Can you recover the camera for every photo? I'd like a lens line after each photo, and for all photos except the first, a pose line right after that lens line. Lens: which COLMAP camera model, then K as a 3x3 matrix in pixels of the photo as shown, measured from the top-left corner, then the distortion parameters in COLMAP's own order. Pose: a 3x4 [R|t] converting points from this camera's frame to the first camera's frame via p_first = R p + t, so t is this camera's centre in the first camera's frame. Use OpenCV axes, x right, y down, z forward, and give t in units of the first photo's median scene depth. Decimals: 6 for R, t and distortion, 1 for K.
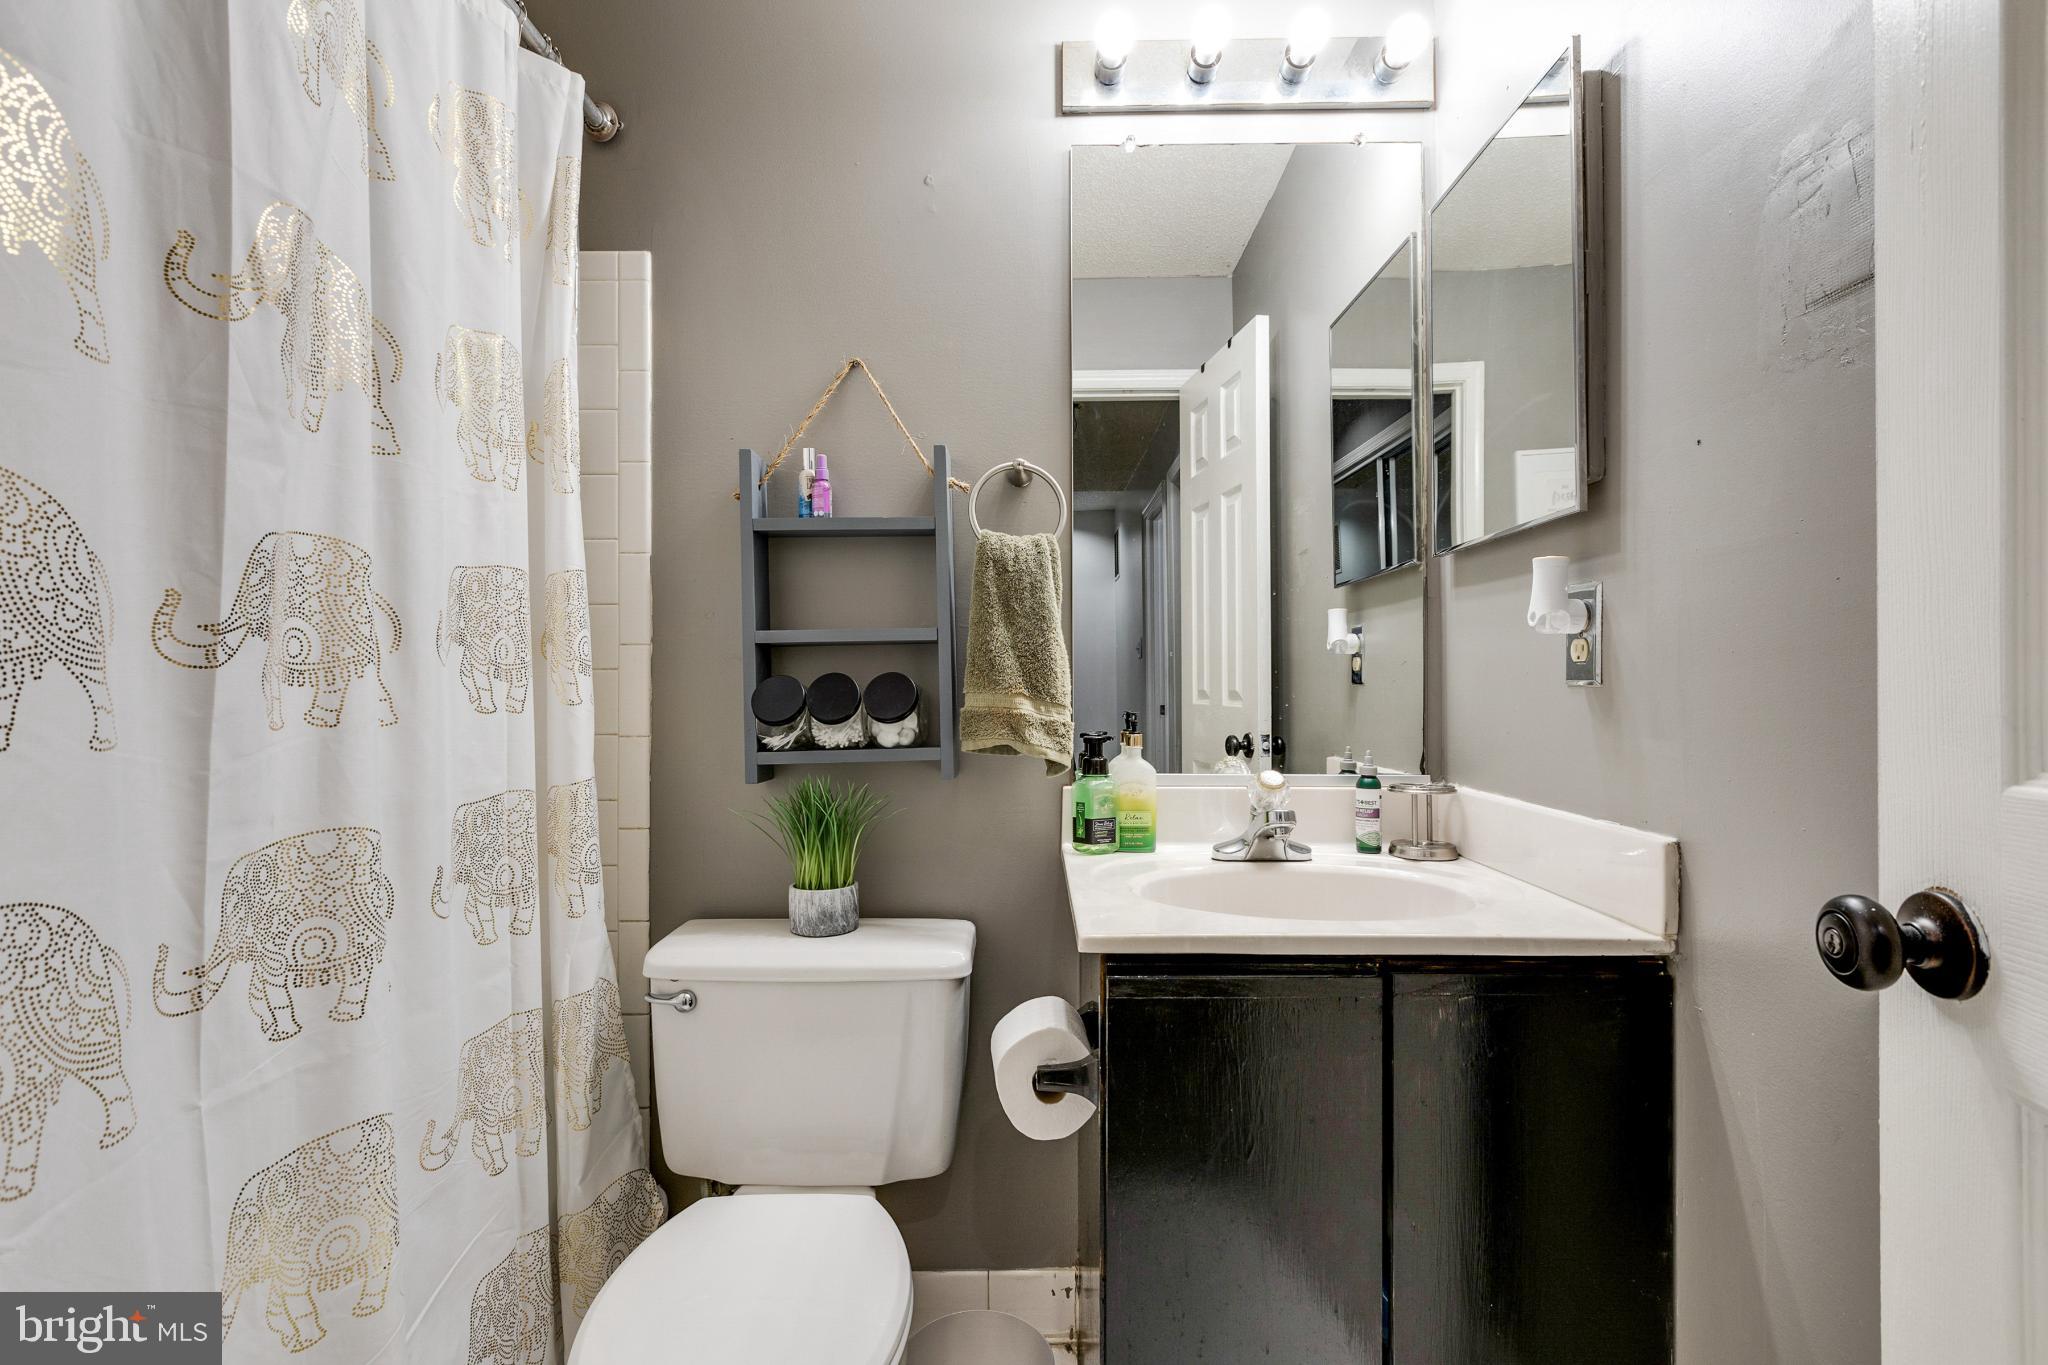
lens RADIAL K [[911.4, 0, 1022.4], [0, 911.4, 691.4], [0, 0, 1]] dist [-0.000170, 0.000716]
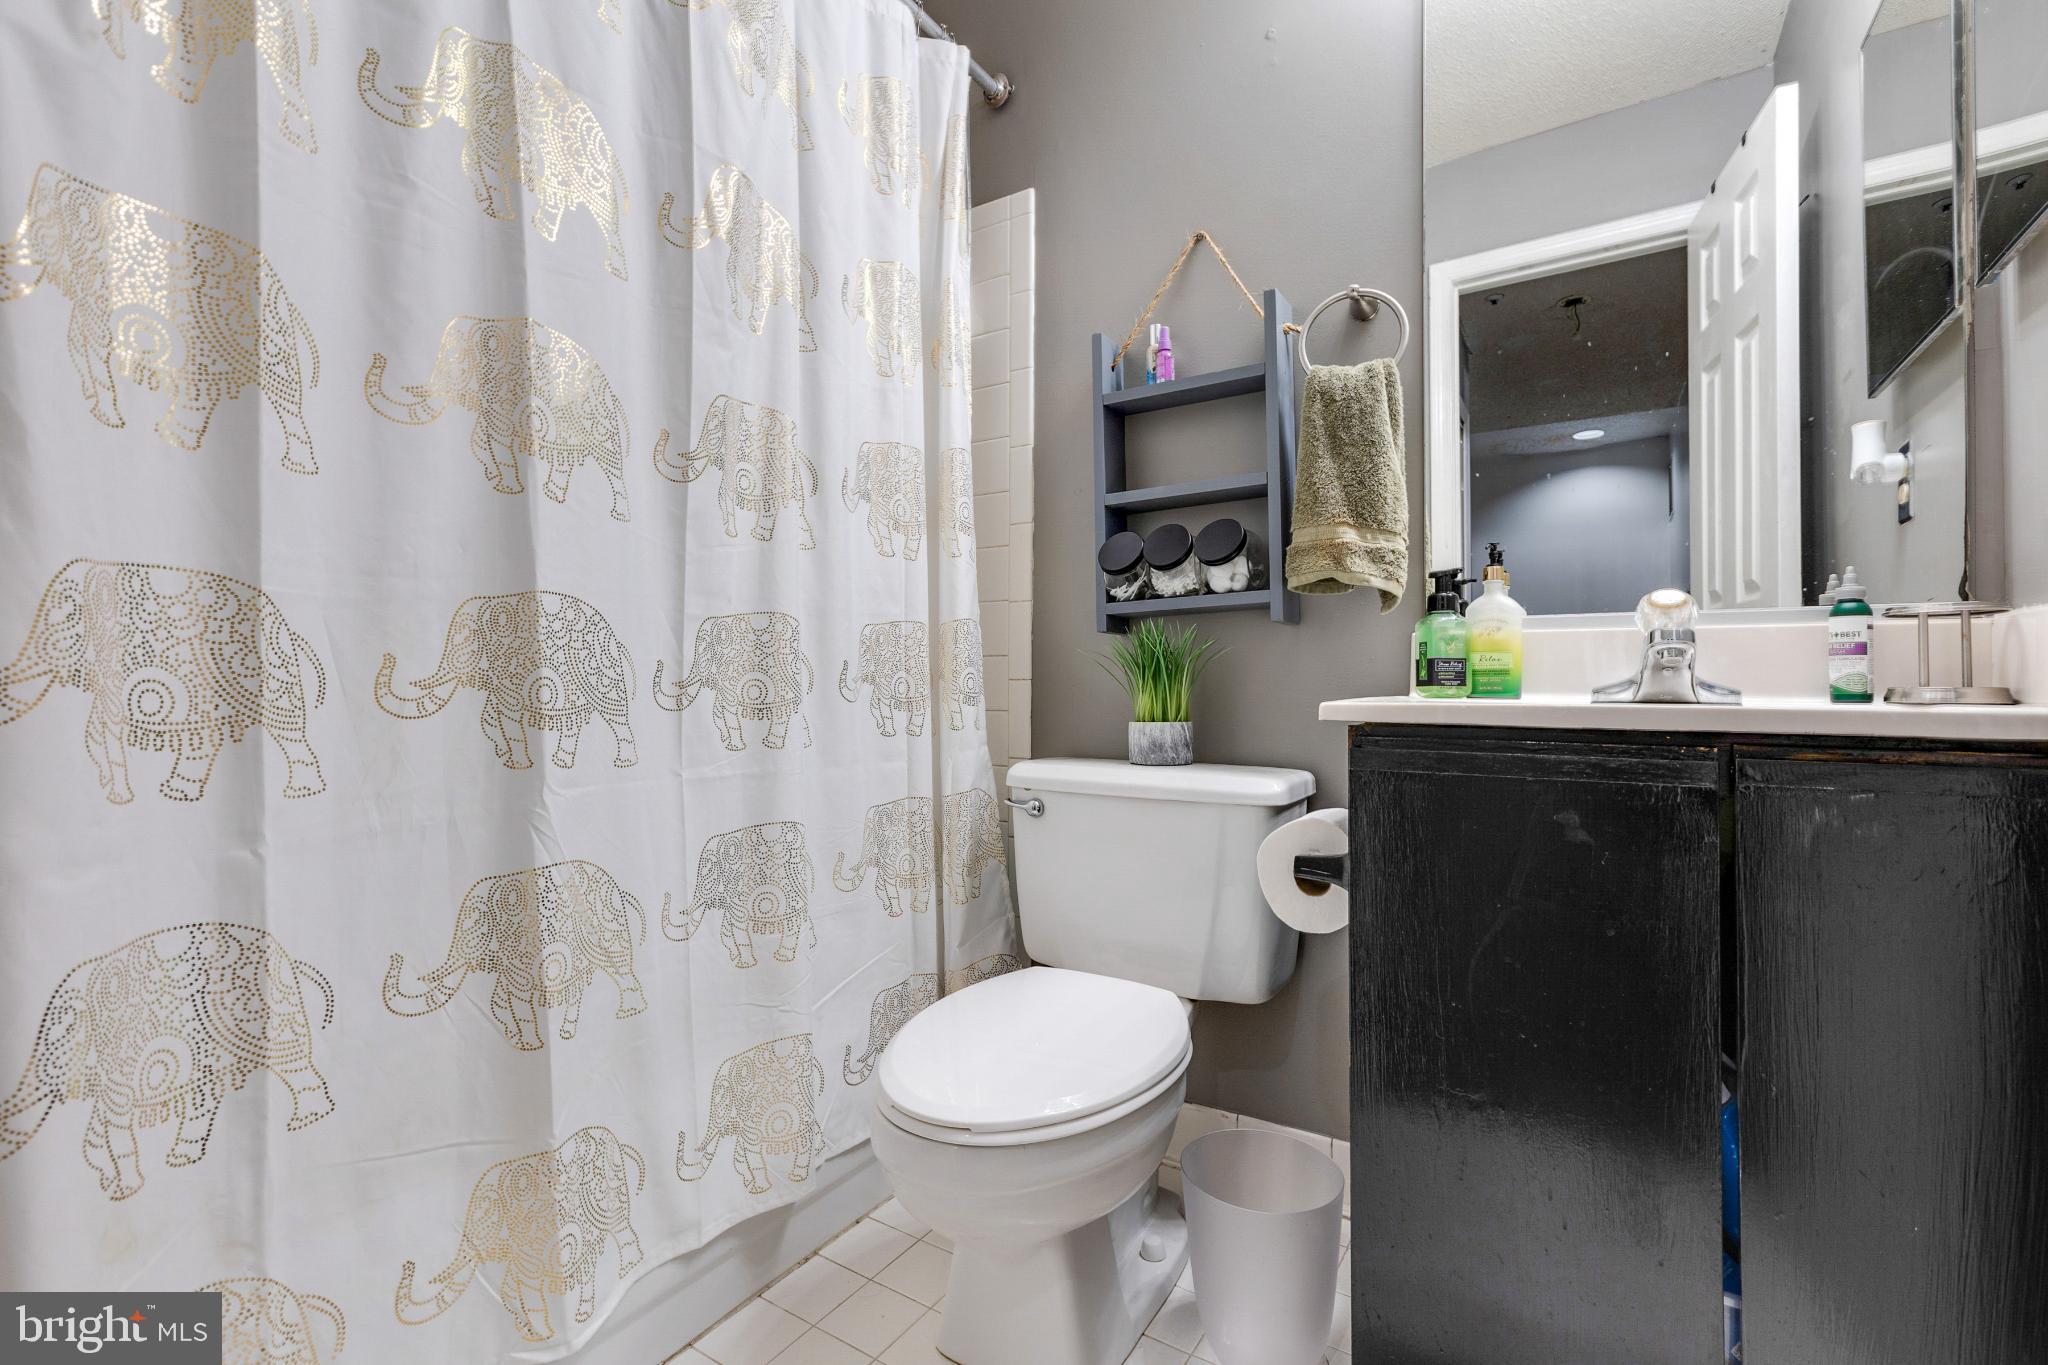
lens RADIAL K [[897.4, 0, 1028.8], [0, 897.4, 678.9], [0, 0, 1]] dist [0.015493, 0.000123]
pose [[0.853244, -0.003869, -0.521498, 0.208307], [-0.001021, 0.999958, -0.009090, 0.176289], [0.521511, 0.008289, 0.853204, 0.016359]]
